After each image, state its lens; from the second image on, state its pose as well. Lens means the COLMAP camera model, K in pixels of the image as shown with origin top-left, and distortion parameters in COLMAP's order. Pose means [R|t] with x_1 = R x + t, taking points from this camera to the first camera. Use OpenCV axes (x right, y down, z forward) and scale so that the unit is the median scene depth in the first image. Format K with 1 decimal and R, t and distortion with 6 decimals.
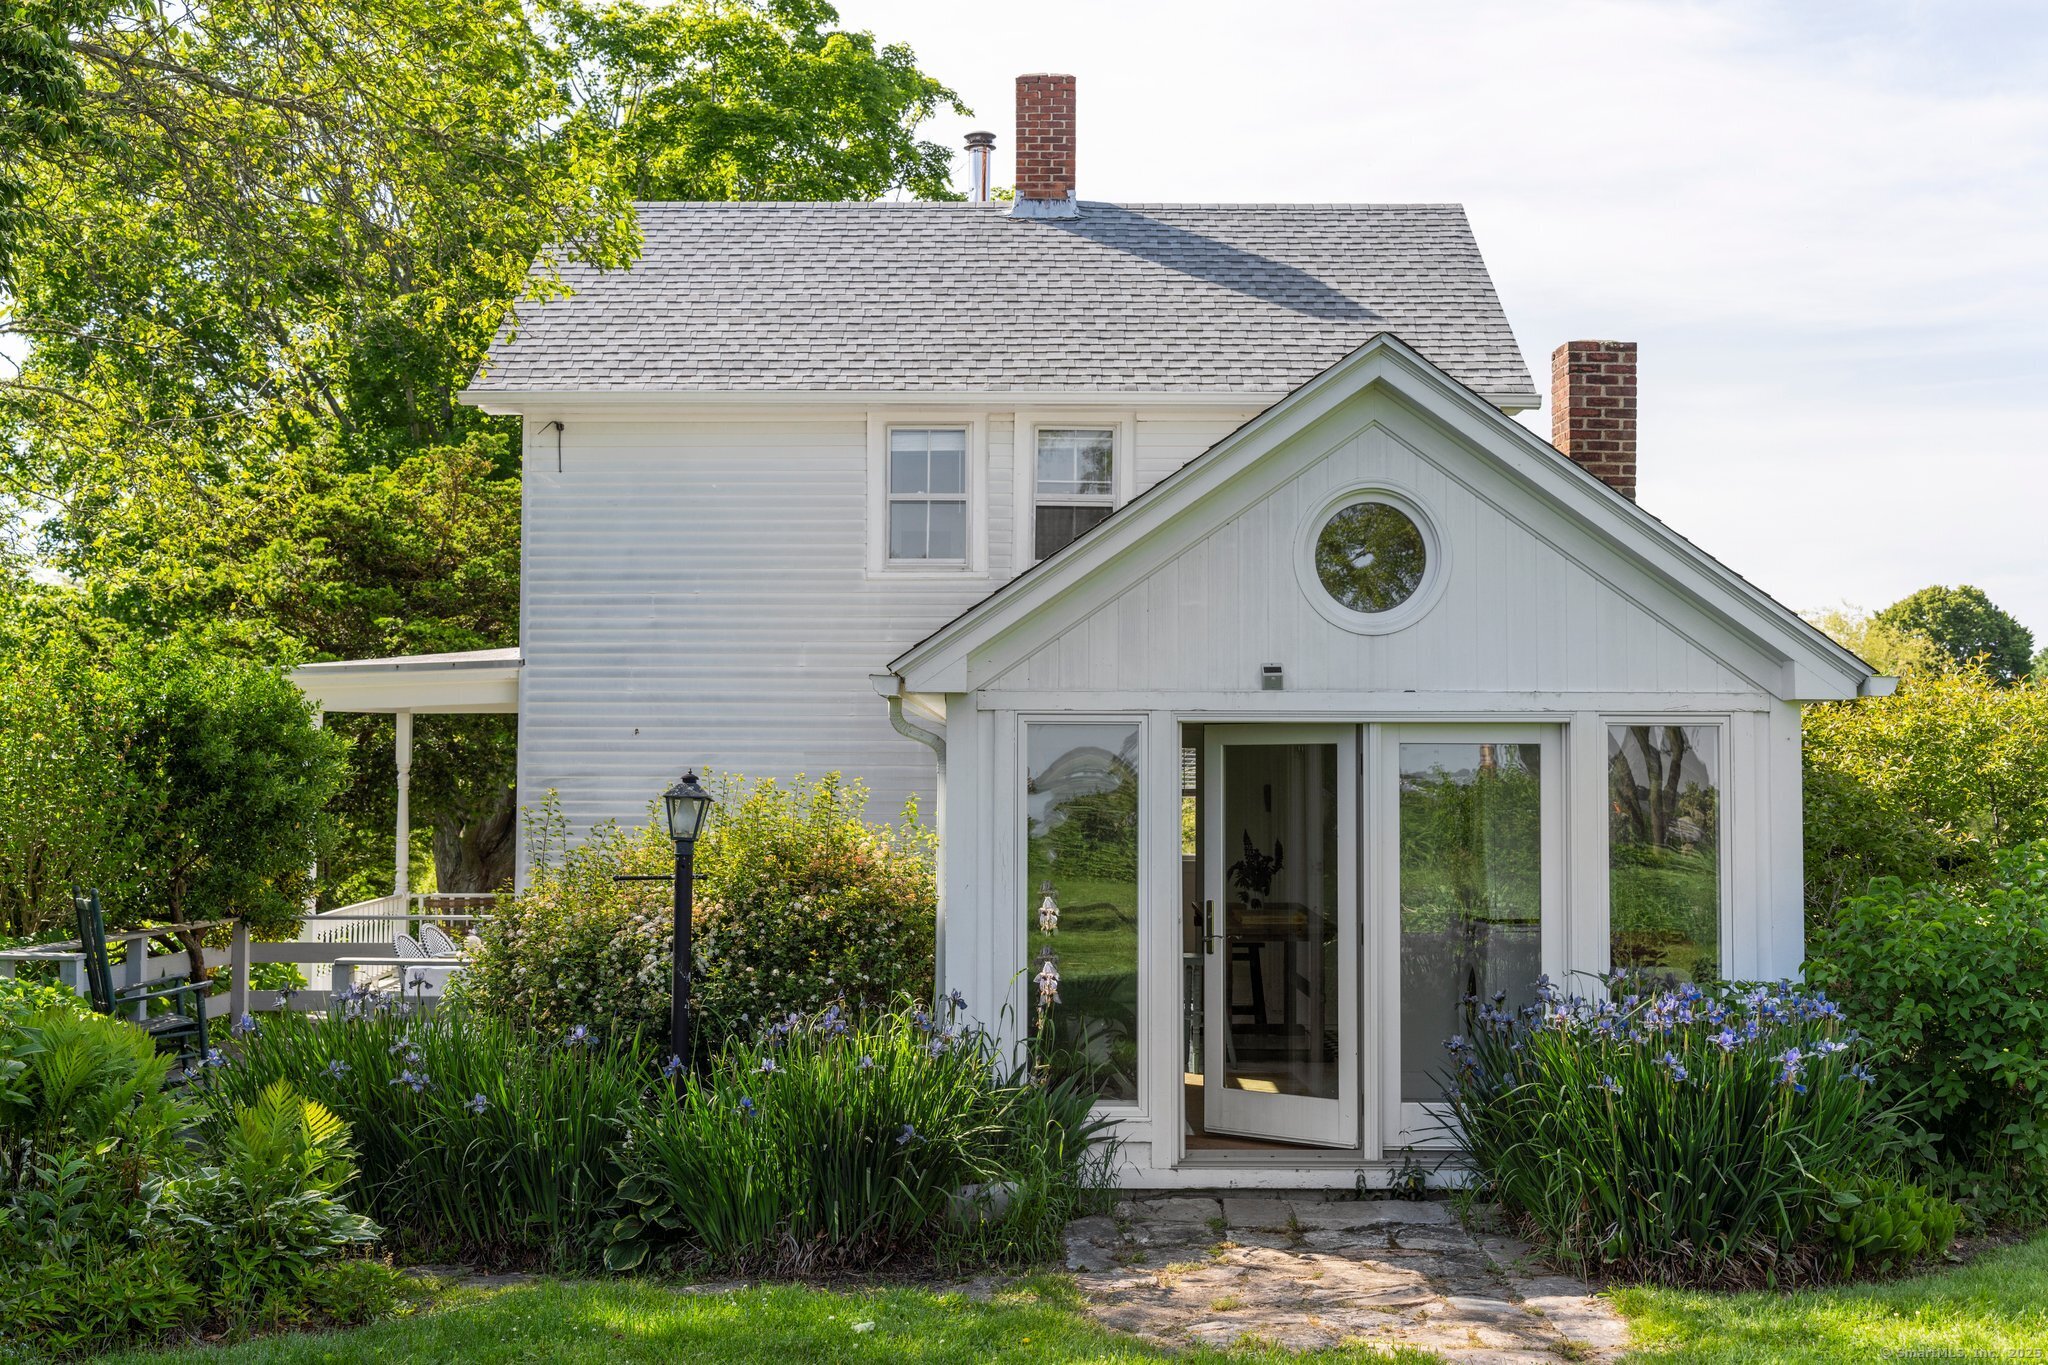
lens RADIAL K [[2241.0, 0, 1024.0], [0, 2241.0, 682.5], [0, 0, 1]] dist [-0.005789, -0.002303]
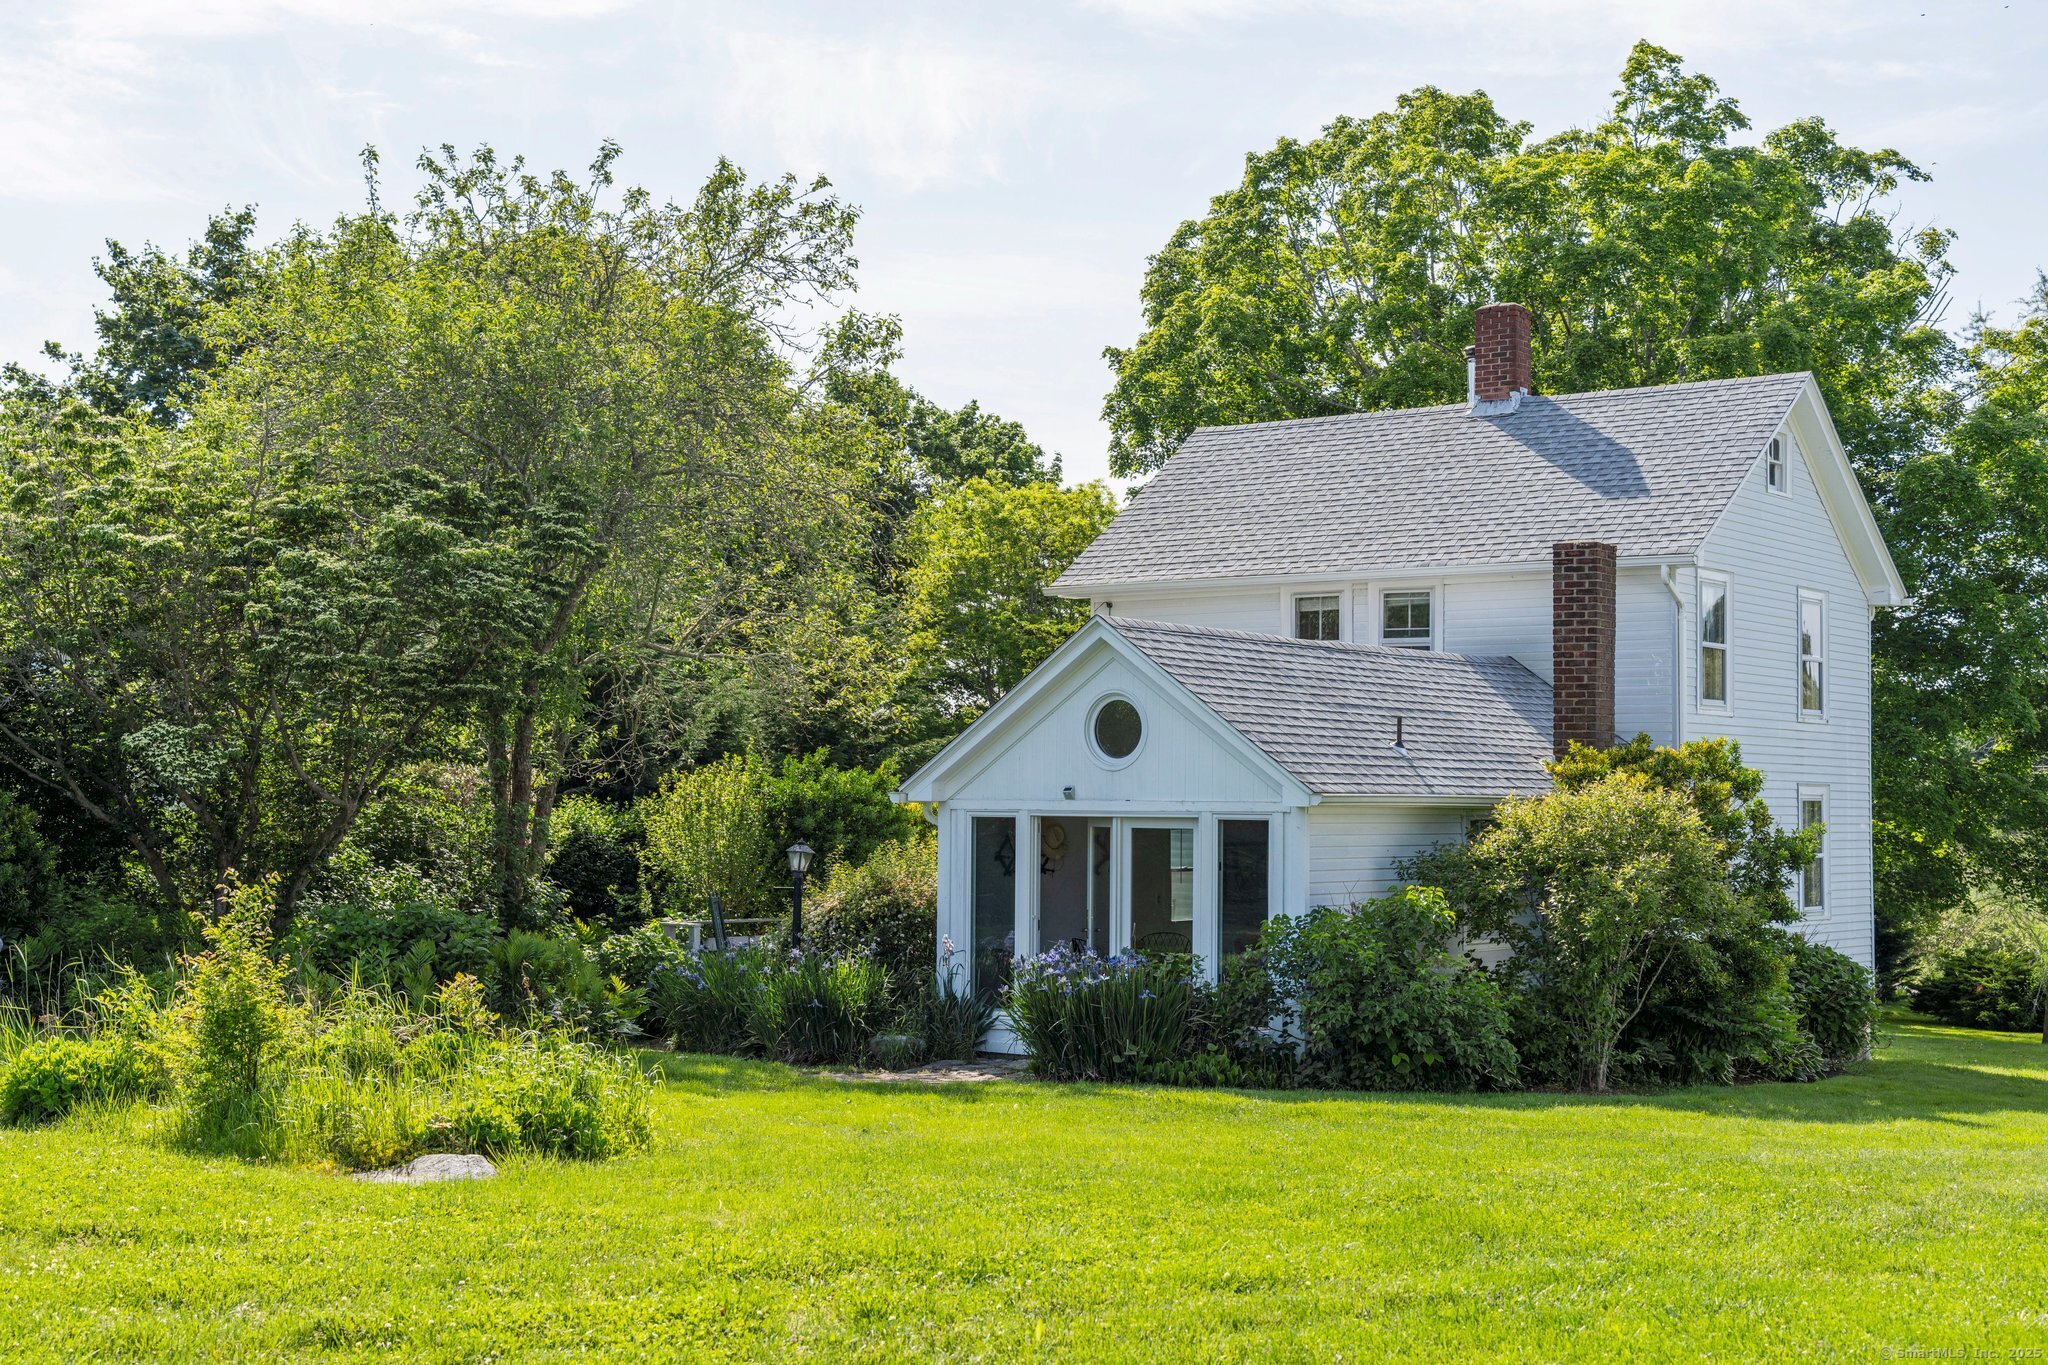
lens RADIAL K [[2555.1, 0, 1024.0], [0, 2555.1, 682.5], [0, 0, 1]] dist [-0.004096, -0.004273]
pose [[0.815651, -0.026848, -0.577920, 0.921291], [0.020806, 0.999638, -0.017074, -0.041263], [0.578169, 0.001902, 0.815915, -0.552231]]
